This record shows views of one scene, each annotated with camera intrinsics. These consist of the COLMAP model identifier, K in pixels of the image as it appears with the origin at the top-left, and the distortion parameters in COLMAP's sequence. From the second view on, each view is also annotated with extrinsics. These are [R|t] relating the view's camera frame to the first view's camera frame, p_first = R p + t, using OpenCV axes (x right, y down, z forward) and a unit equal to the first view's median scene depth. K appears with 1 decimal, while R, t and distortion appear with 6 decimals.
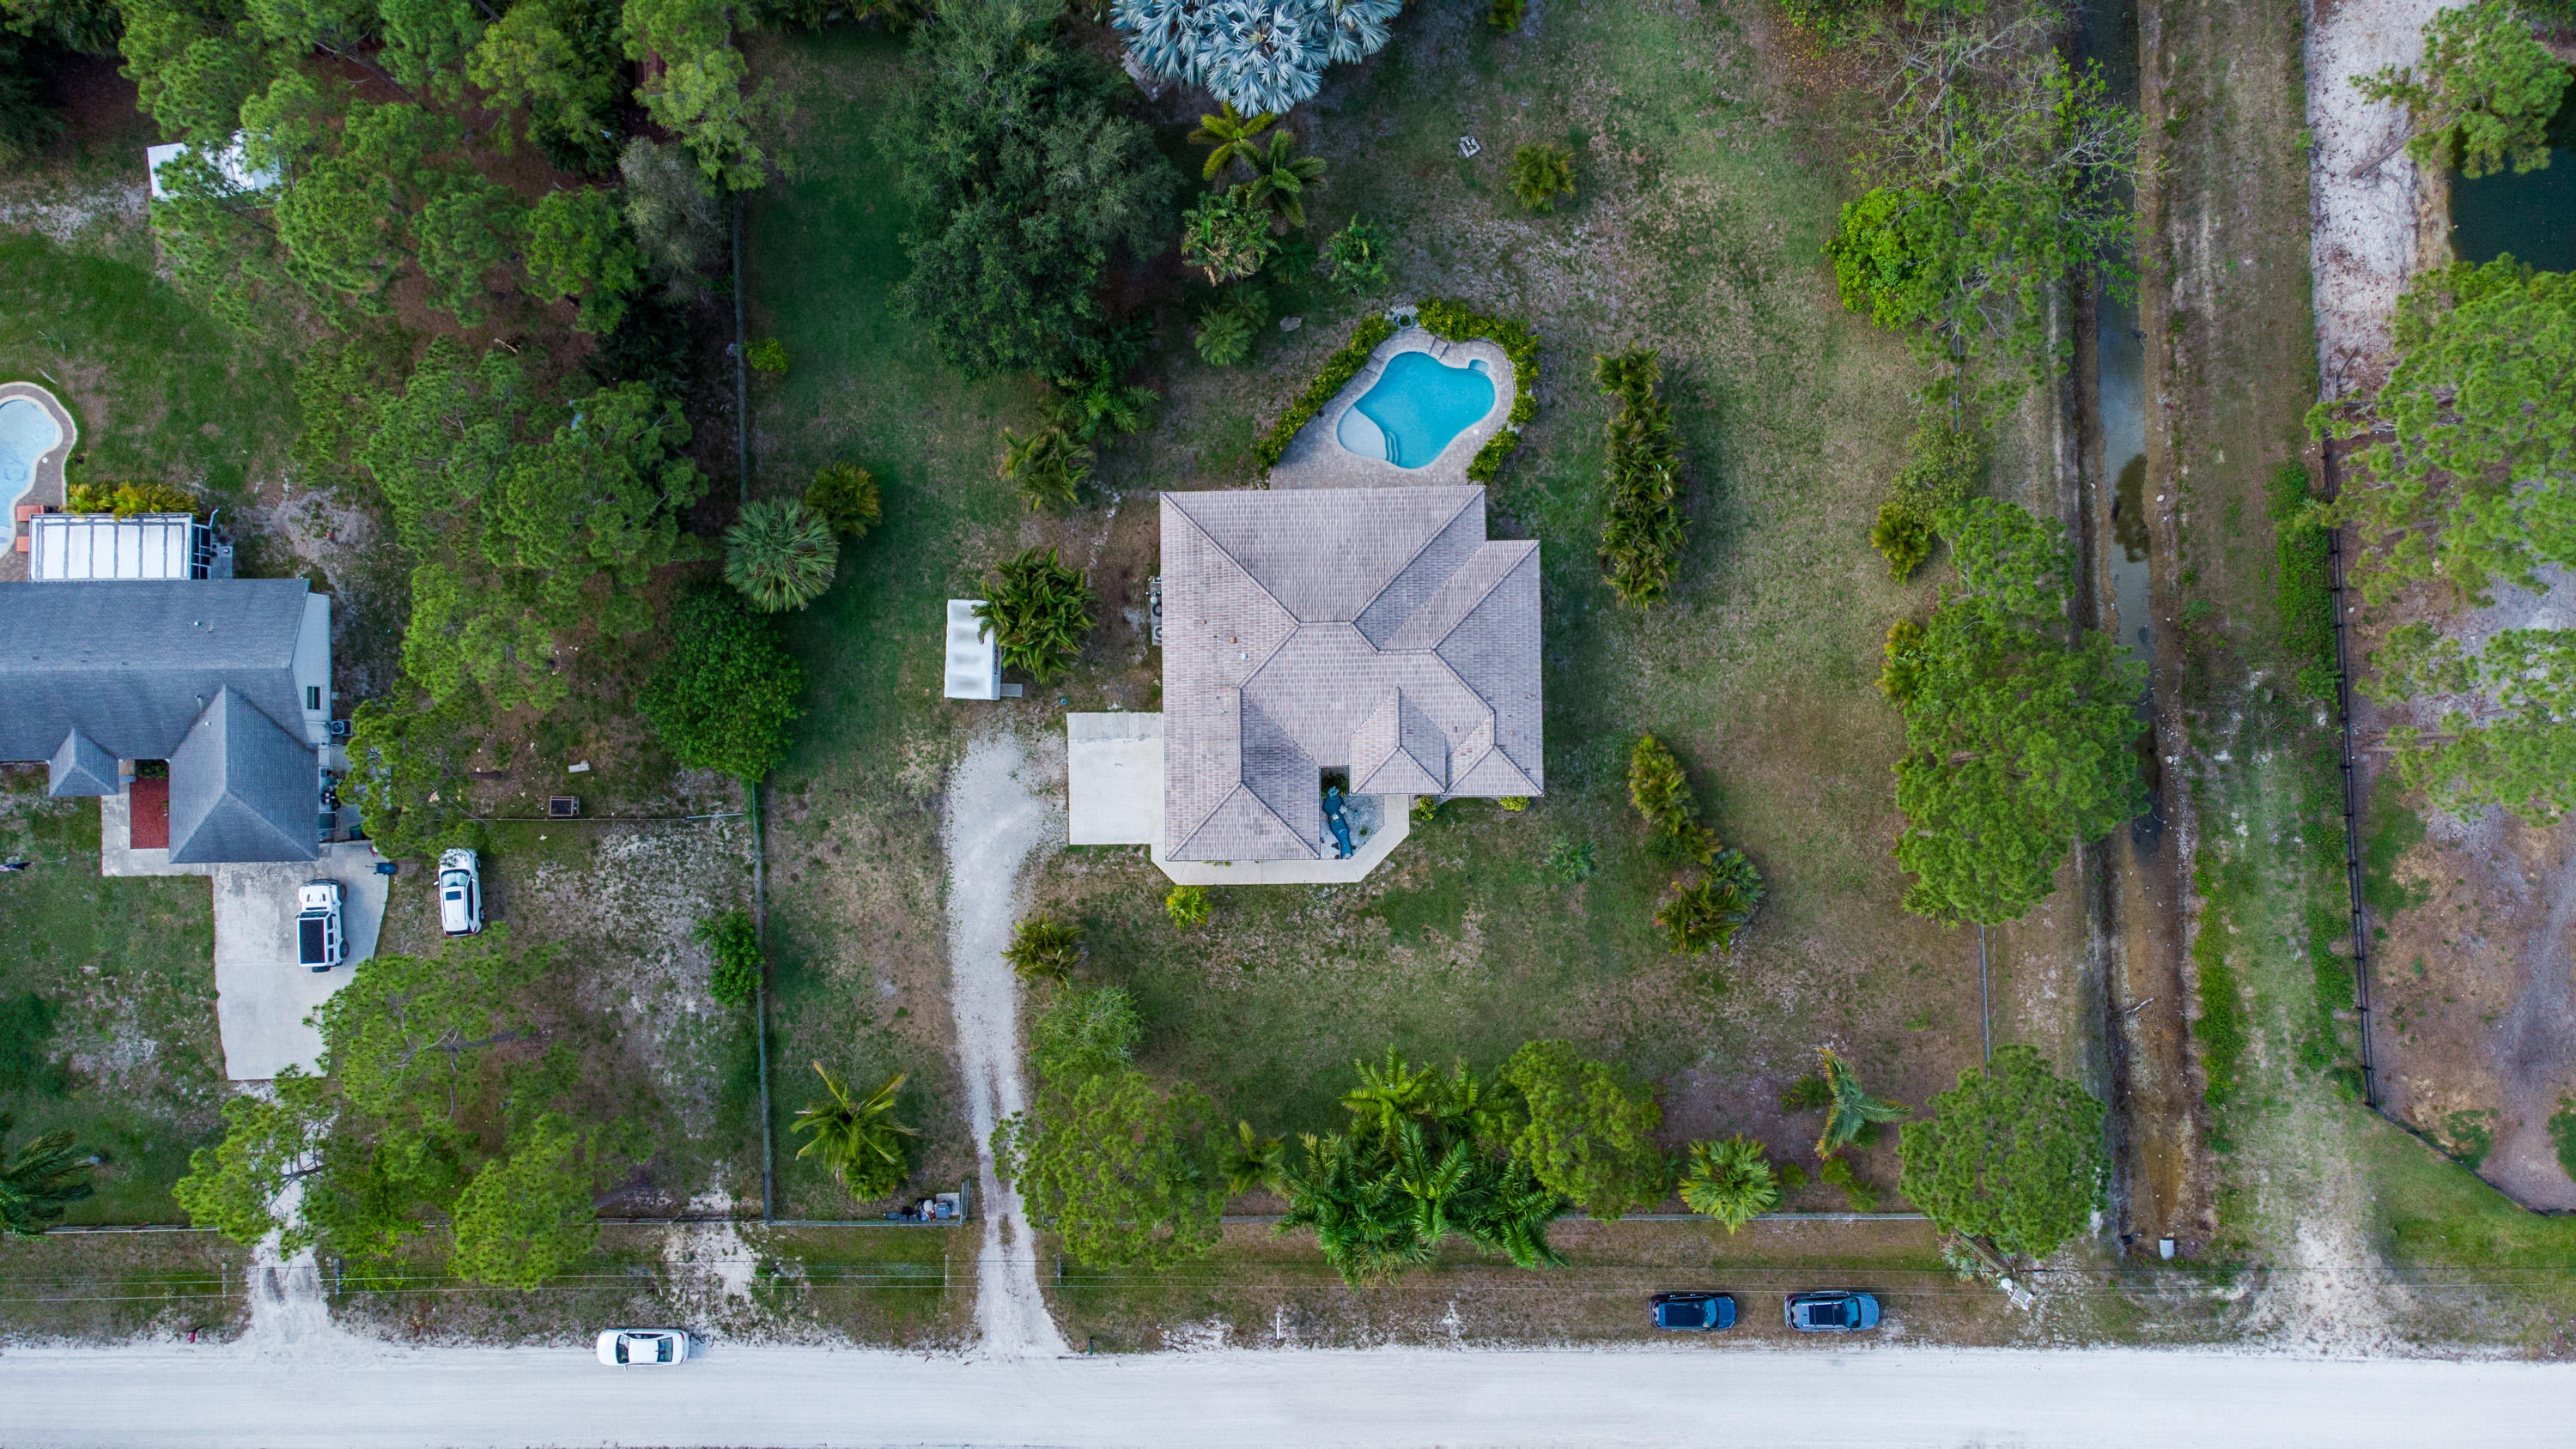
lens RADIAL K [[1918.2, 0, 1270.5], [0, 1918.2, 733.3], [0, 0, 1]] dist [0.036789, 0.002394]
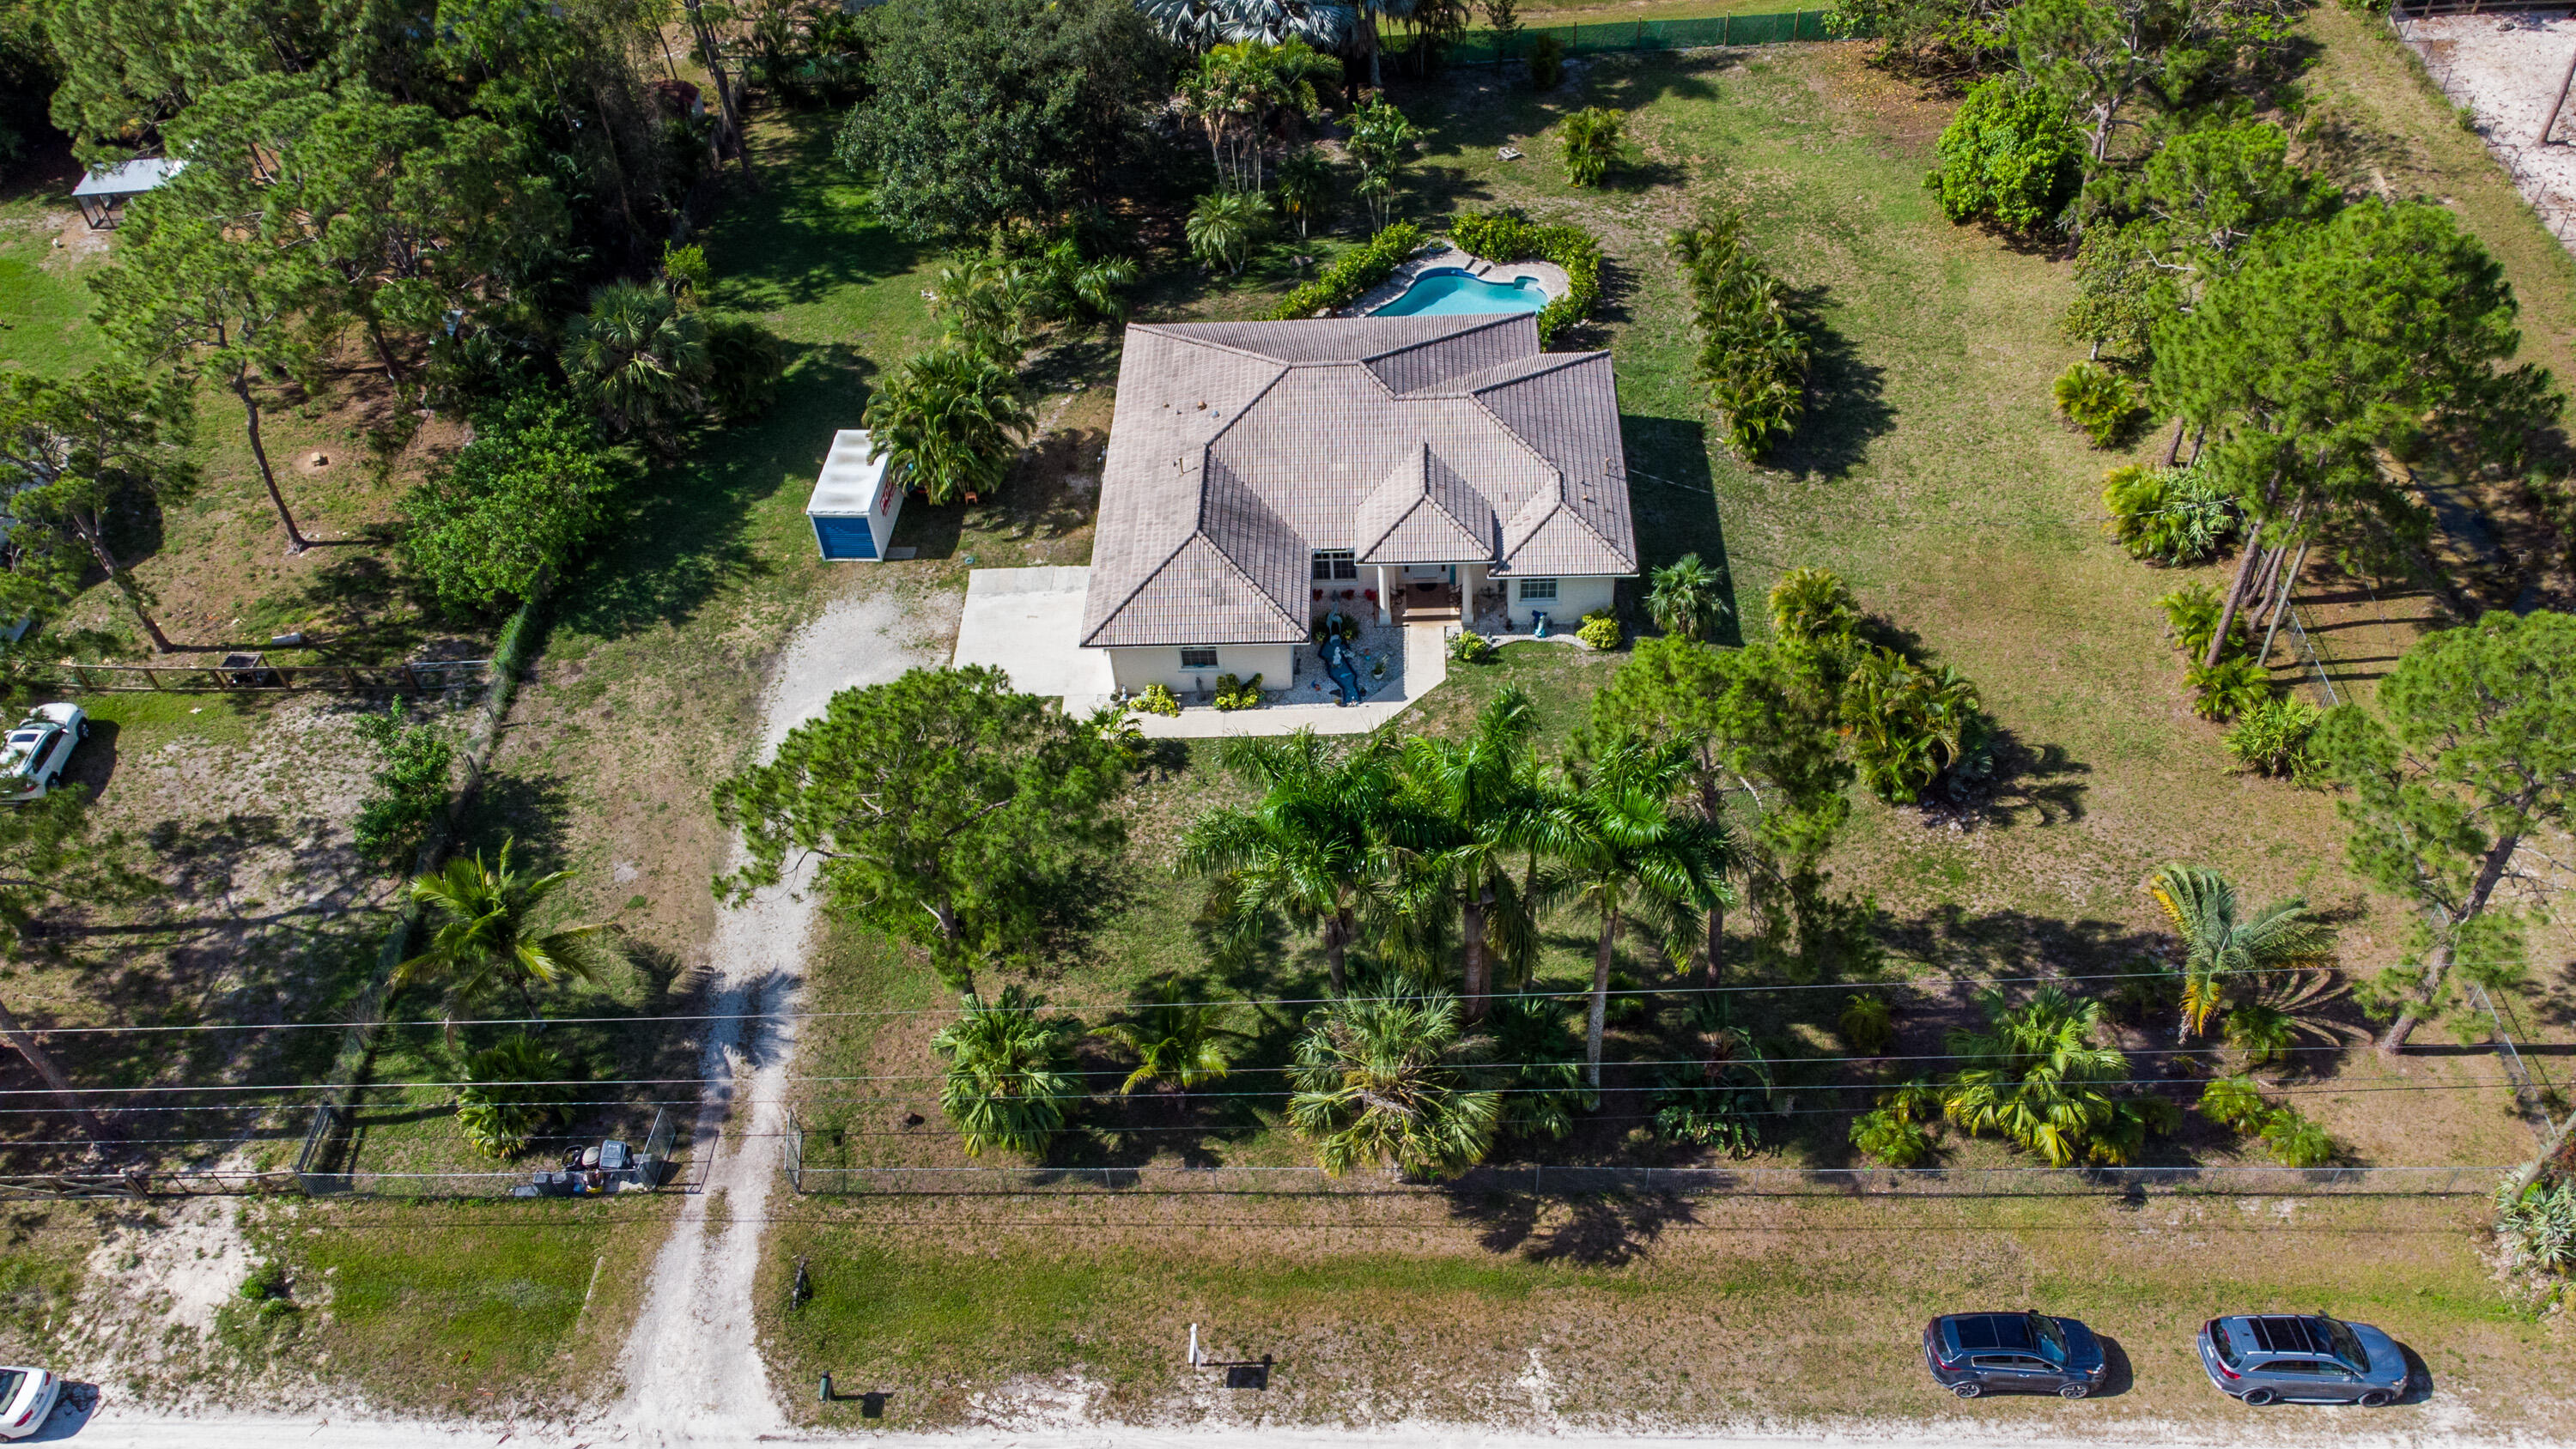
lens RADIAL K [[2028.5, 0, 1288.0], [0, 2028.5, 724.5], [0, 0, 1]] dist [-0.001947, 0.096382]
pose [[0.998381, 0.013212, -0.055318, 0.056173], [-0.047390, 0.731032, -0.680696, 0.547325], [0.031446, 0.682215, 0.730475, 0.487719]]
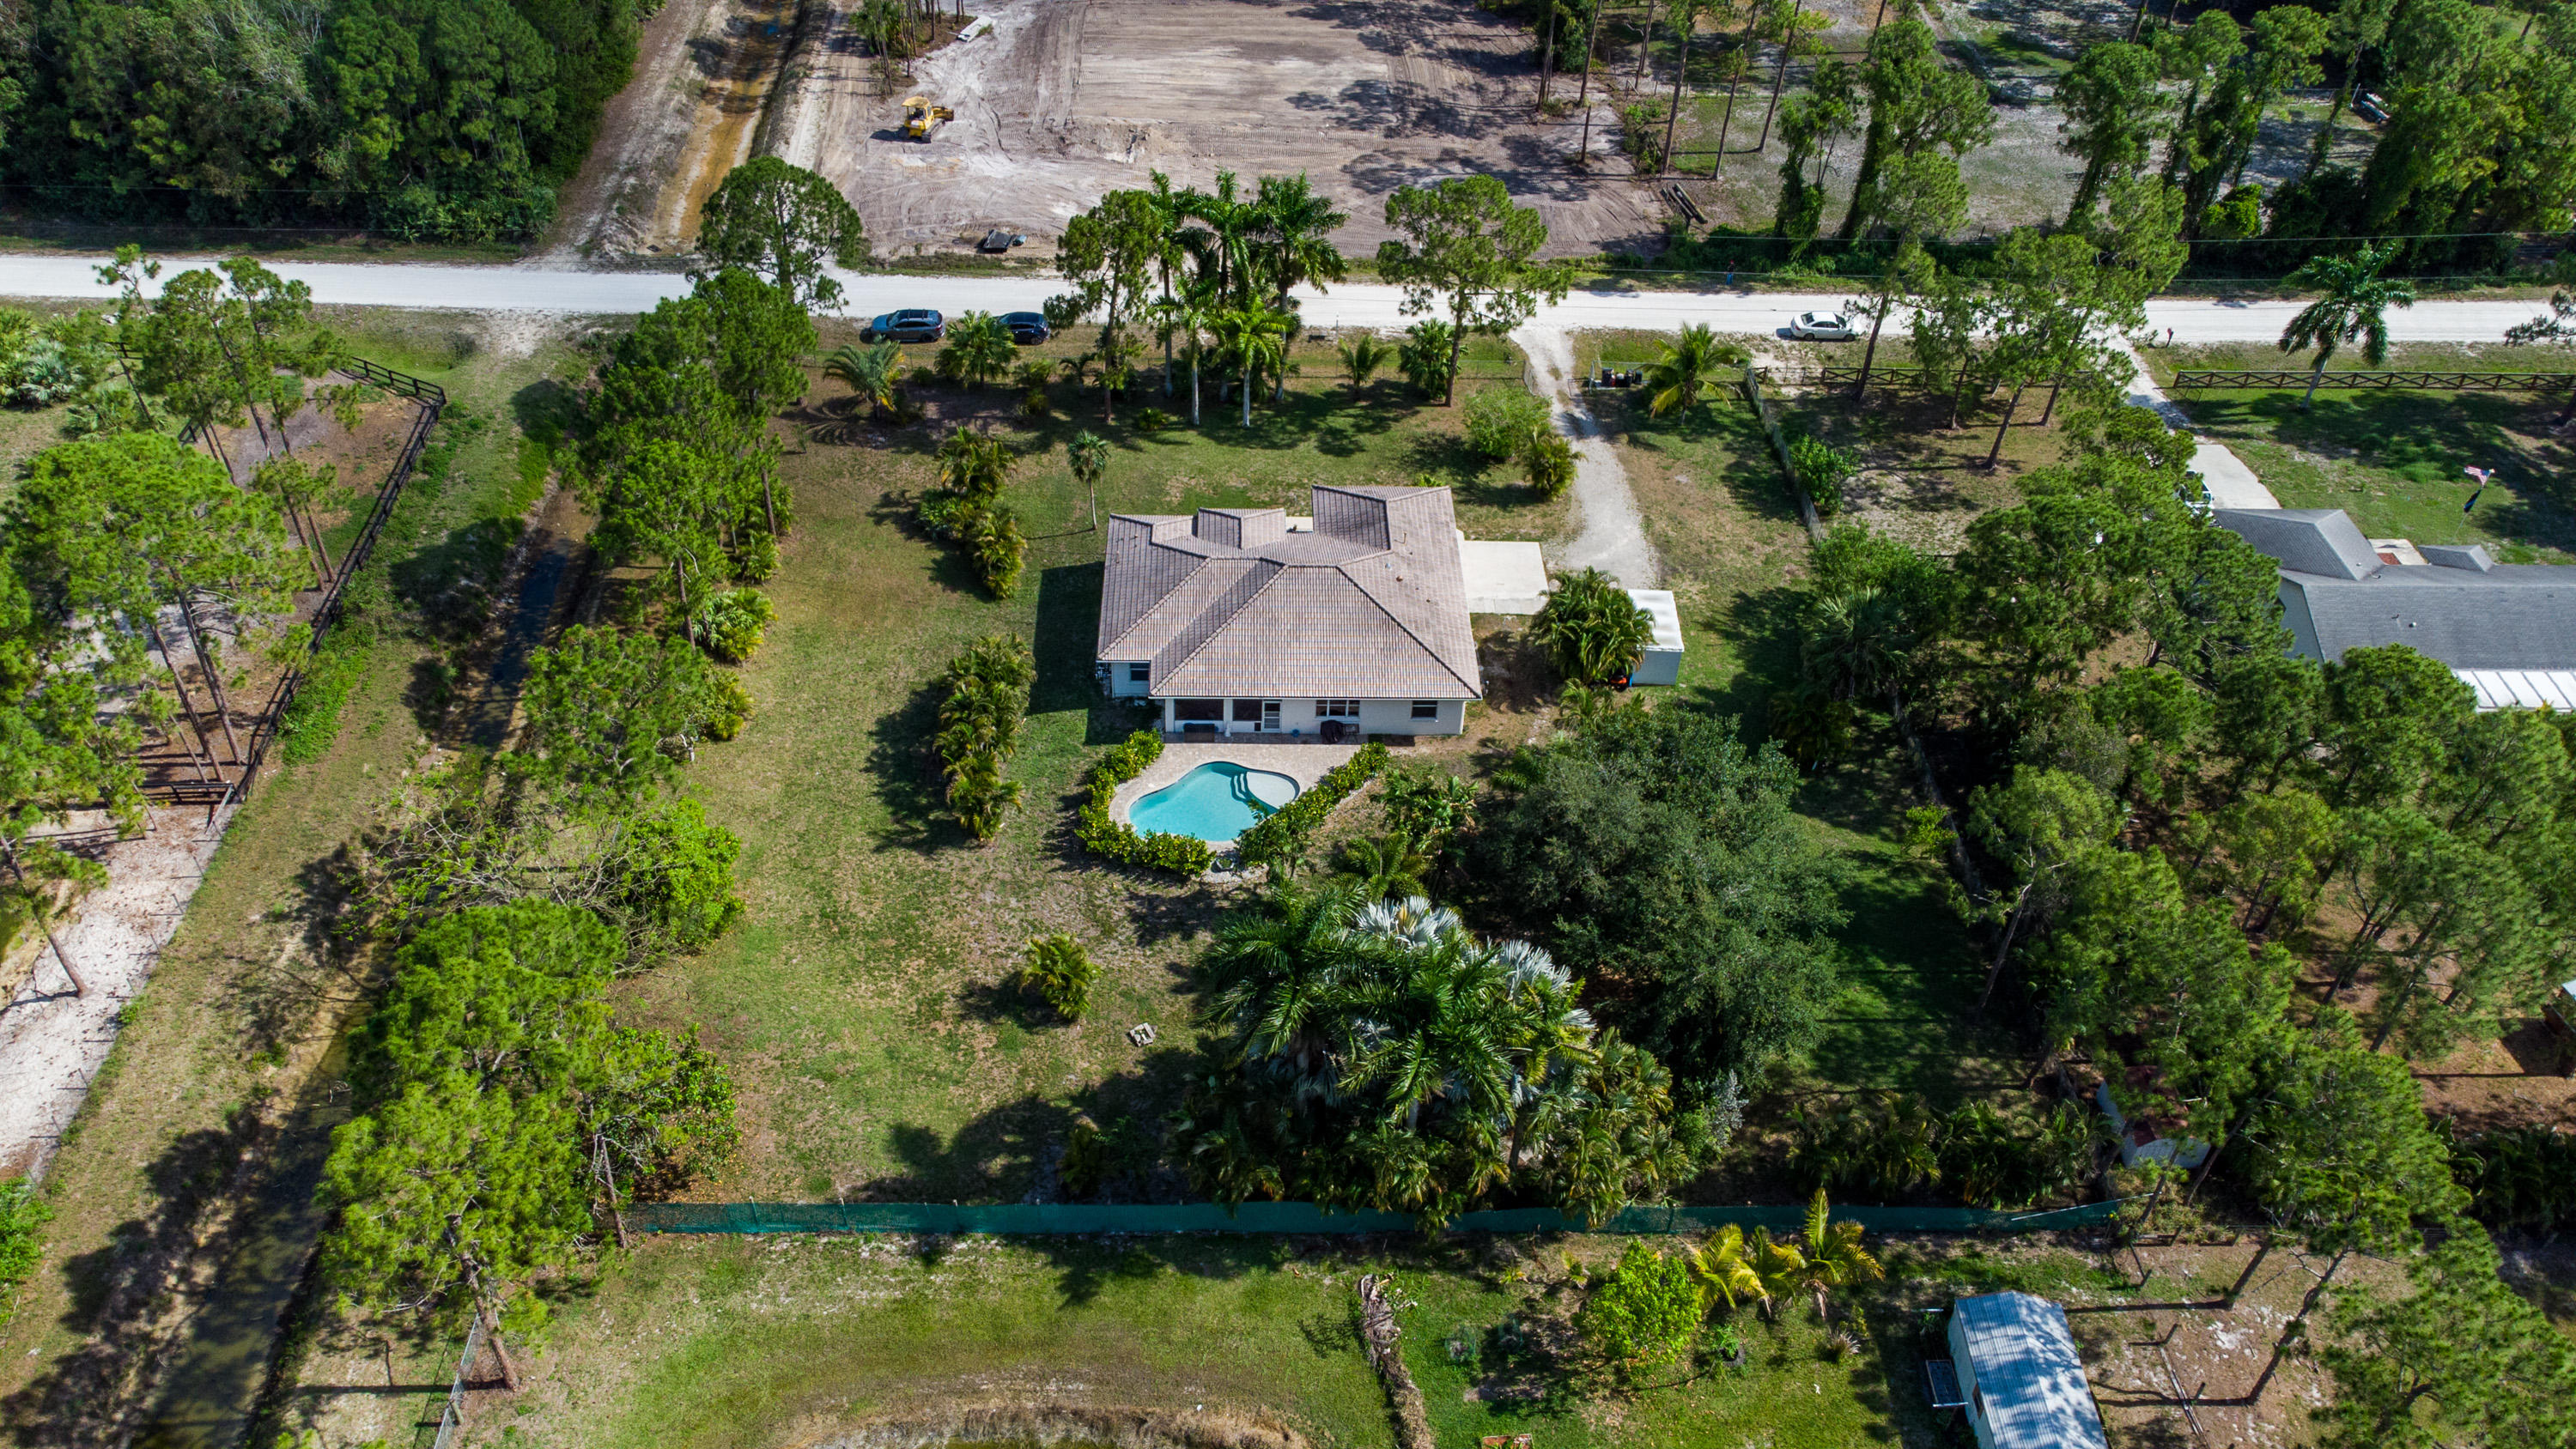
lens RADIAL K [[1918.2, 0, 1270.5], [0, 1918.2, 733.3], [0, 0, 1]] dist [0.036789, 0.002394]
pose [[-0.999991, 0.004115, -0.000280, 0.049269], [-0.002860, -0.642927, 0.765922, -0.851767], [0.002971, 0.765917, 0.642933, 0.379397]]
